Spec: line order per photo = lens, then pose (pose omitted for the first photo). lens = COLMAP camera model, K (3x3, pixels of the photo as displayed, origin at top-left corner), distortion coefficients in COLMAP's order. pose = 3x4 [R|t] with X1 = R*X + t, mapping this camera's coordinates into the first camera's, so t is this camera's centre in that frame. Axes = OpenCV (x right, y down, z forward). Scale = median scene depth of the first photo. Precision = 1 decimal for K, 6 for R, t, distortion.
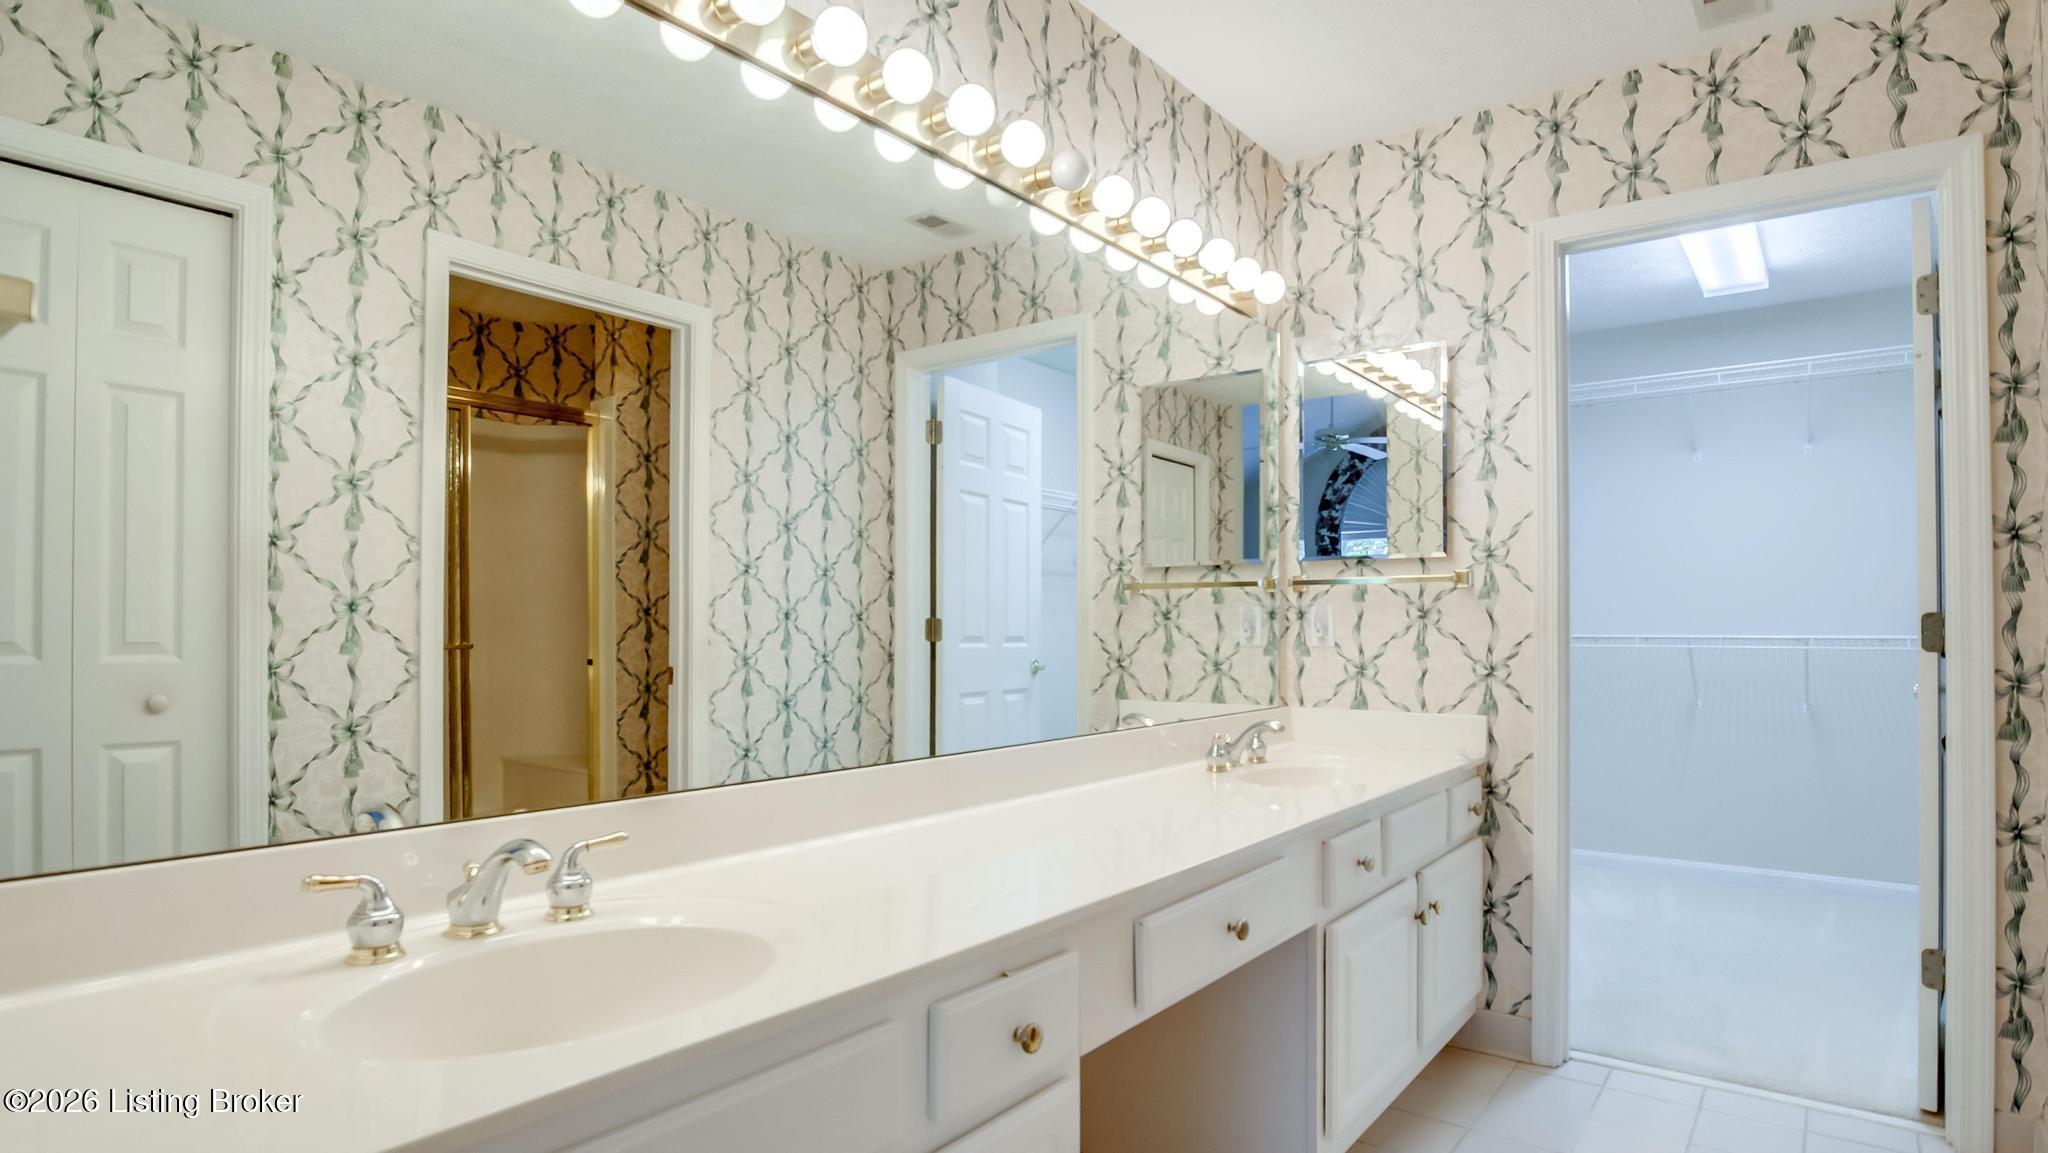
lens RADIAL K [[1092.0, 0, 1063.0], [0, 1092.0, 621.0], [0, 0, 1]] dist [-0.044166, 0.016205]
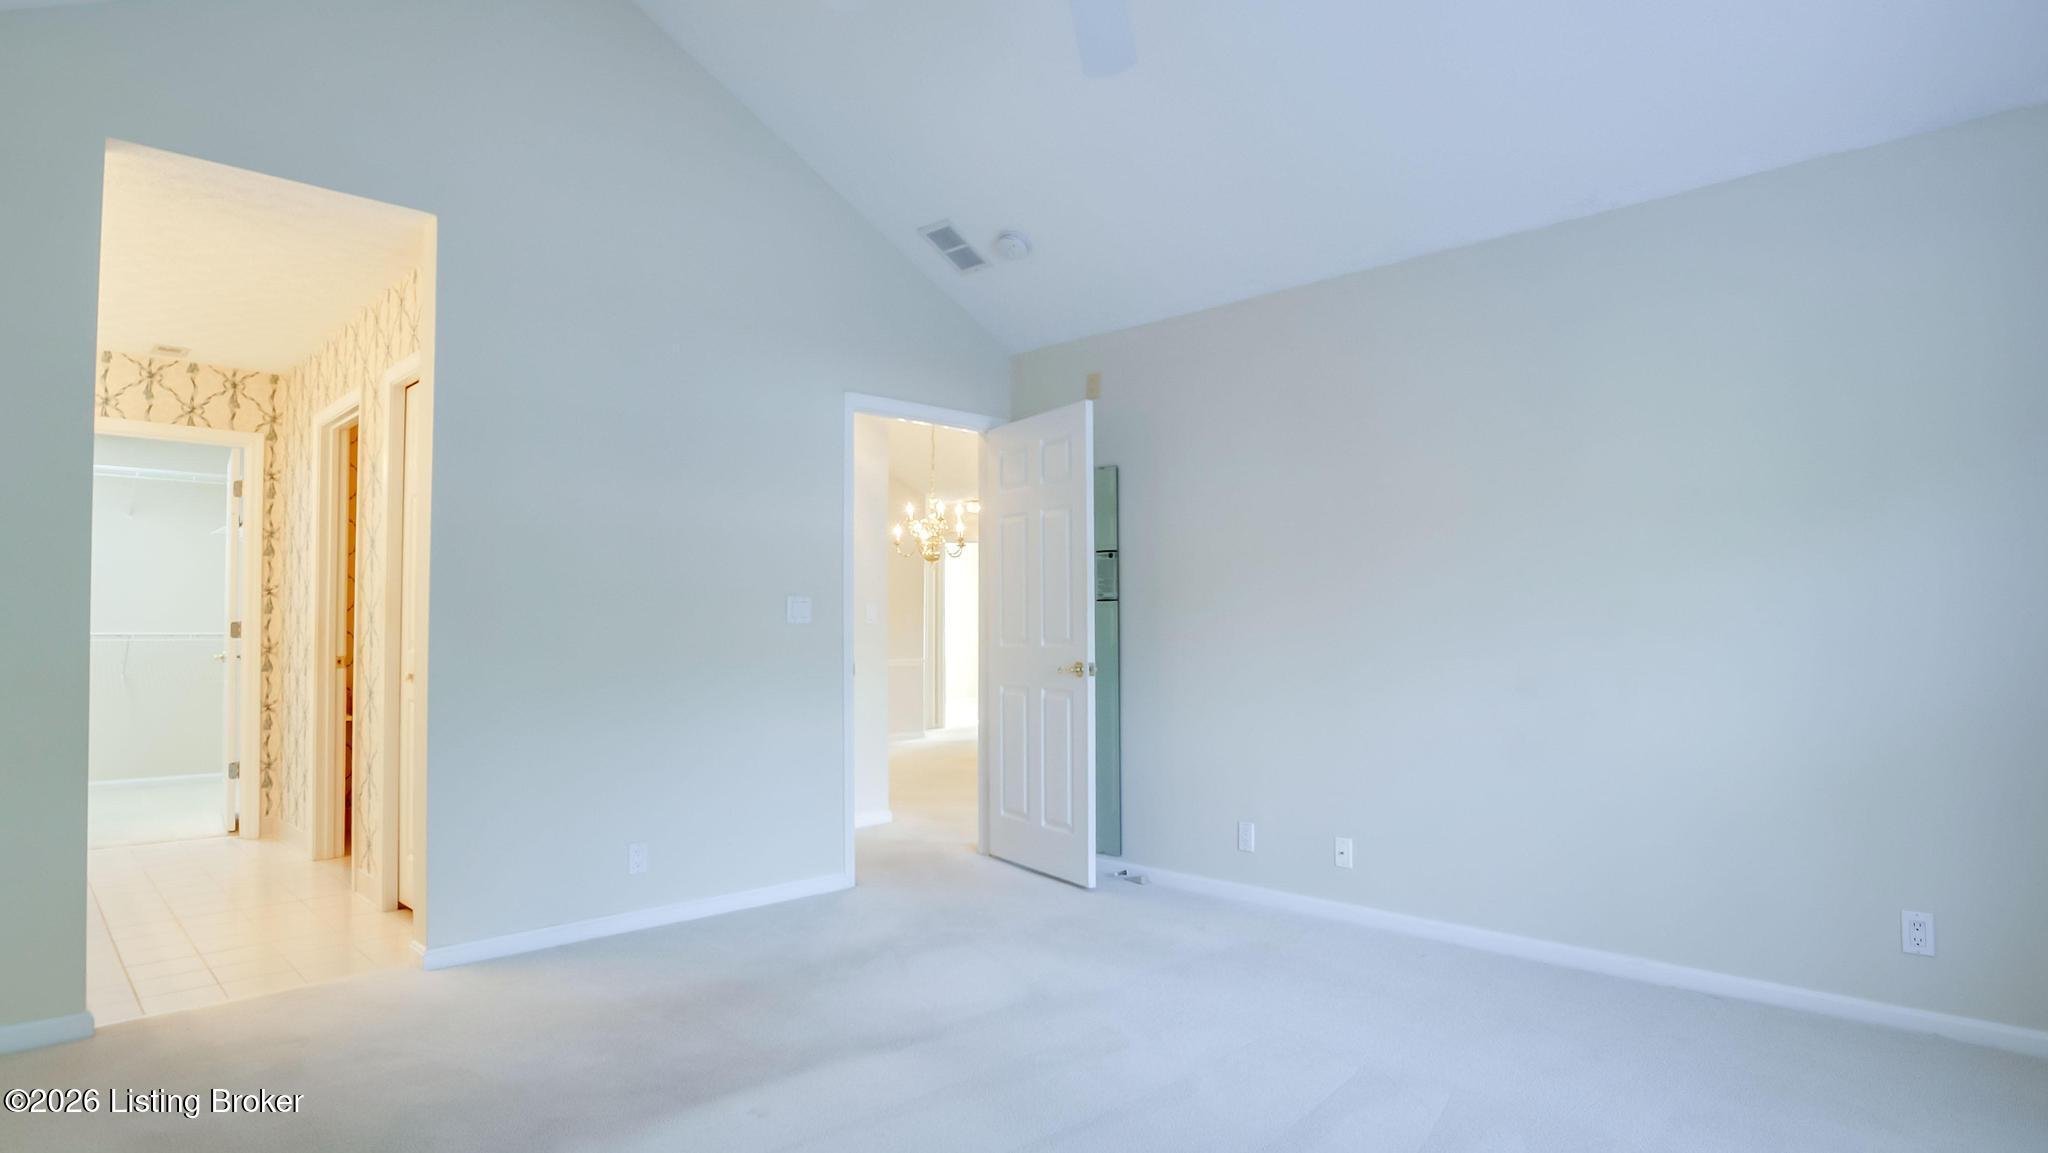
lens RADIAL K [[1092.0, 0, 1029.0], [0, 1092.0, 586.6], [0, 0, 1]] dist [-0.044166, 0.016205]
pose [[0.162760, 0.033804, 0.986086, -0.546203], [-0.004097, 0.999427, -0.033585, -0.005911], [-0.986657, 0.001426, 0.162805, -0.494202]]
